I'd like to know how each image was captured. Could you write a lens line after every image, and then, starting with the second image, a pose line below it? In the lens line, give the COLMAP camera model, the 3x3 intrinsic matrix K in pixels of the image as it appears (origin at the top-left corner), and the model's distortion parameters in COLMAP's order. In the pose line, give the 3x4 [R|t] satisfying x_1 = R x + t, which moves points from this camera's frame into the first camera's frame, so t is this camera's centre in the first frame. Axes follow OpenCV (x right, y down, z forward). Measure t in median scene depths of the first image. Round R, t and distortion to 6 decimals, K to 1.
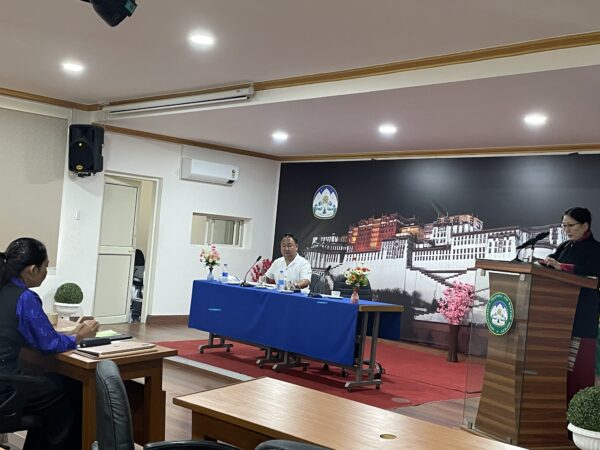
lens RADIAL K [[777.6, 0, 299.0], [0, 777.6, 214.5], [0, 0, 1]] dist [0.127004, -0.007121]
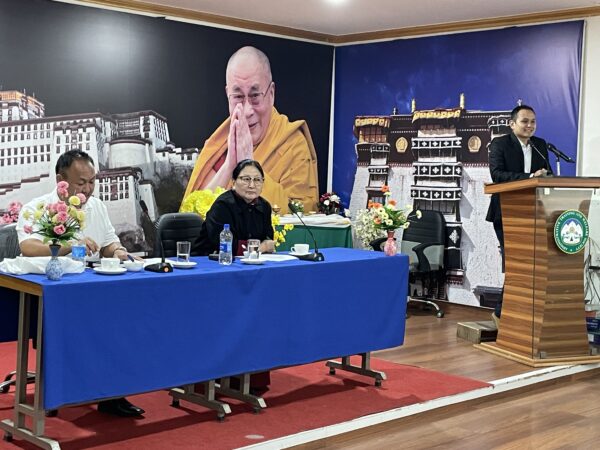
lens RADIAL K [[890.3, 0, 300.0], [0, 890.3, 225.0], [0, 0, 1]] dist [0.047296, 0.061575]
pose [[0.009686, -0.146641, 0.989142, -0.474268], [-0.061582, 0.987224, 0.146959, -0.012818], [-0.998055, -0.062337, 0.000532, 0.759492]]
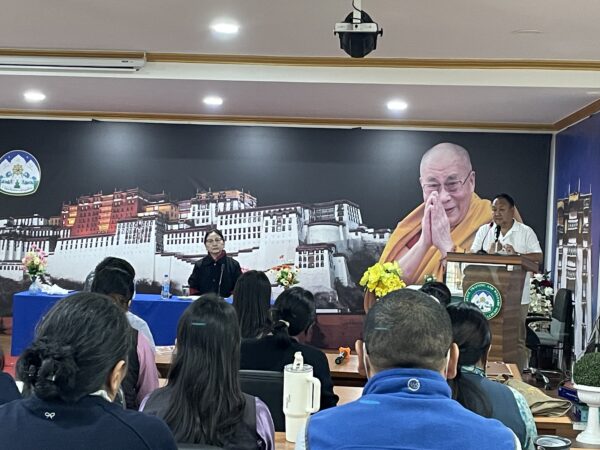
lens RADIAL K [[1137.3, 0, 300.0], [0, 1137.3, 225.0], [0, 0, 1]] dist [0.127053, -0.004538]
pose [[0.756616, -0.056799, 0.651388, -0.566281], [0.002680, 0.996481, 0.083778, -0.067629], [-0.653854, -0.061642, 0.754106, -0.027545]]
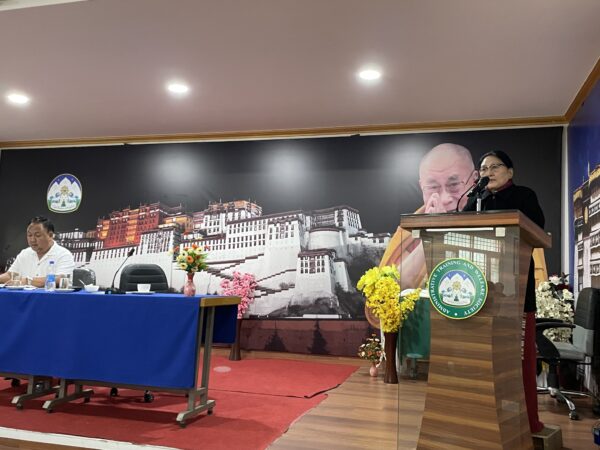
lens RADIAL K [[576.8, 0, 300.0], [0, 576.8, 225.0], [0, 0, 1]] dist [0.119094, -0.188079]
pose [[0.872360, -0.008420, 0.488792, -0.065065], [0.021432, 0.999549, -0.021032, 0.044910], [-0.488395, 0.028824, 0.872147, 0.353533]]
